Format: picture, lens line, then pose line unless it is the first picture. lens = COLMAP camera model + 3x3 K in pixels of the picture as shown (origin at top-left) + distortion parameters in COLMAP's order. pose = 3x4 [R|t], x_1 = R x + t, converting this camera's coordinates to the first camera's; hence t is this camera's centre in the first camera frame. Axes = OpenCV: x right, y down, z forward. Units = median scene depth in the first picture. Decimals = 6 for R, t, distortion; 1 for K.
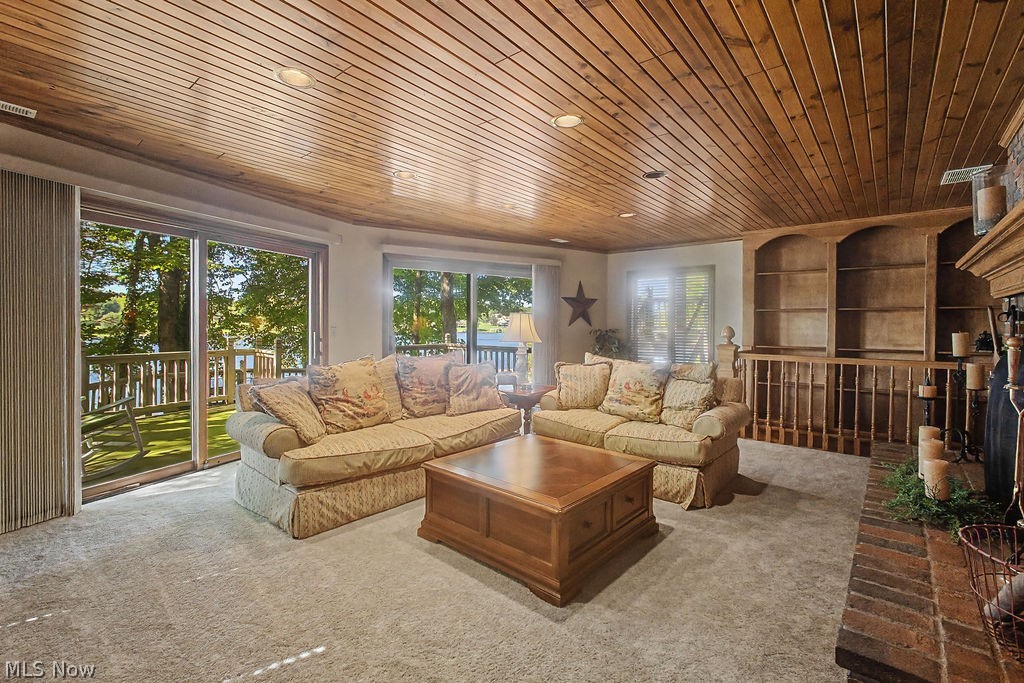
lens RADIAL K [[447.7, 0, 514.1], [0, 447.7, 330.9], [0, 0, 1]] dist [0.000417, 0.000206]
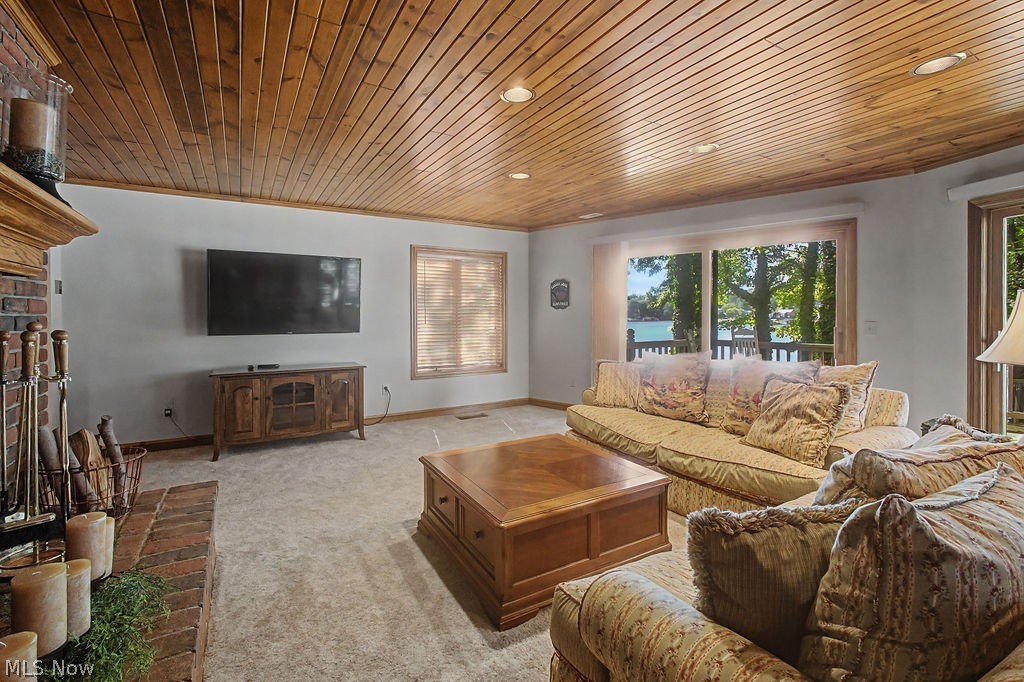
lens RADIAL K [[458.9, 0, 507.7], [0, 458.9, 313.0], [0, 0, 1]] dist [-0.000747, -0.000040]
pose [[-0.332270, -0.014682, -0.943070, 0.701969], [-0.021834, 0.999731, -0.007871, -0.005270], [0.942932, 0.017976, -0.332501, 0.908682]]
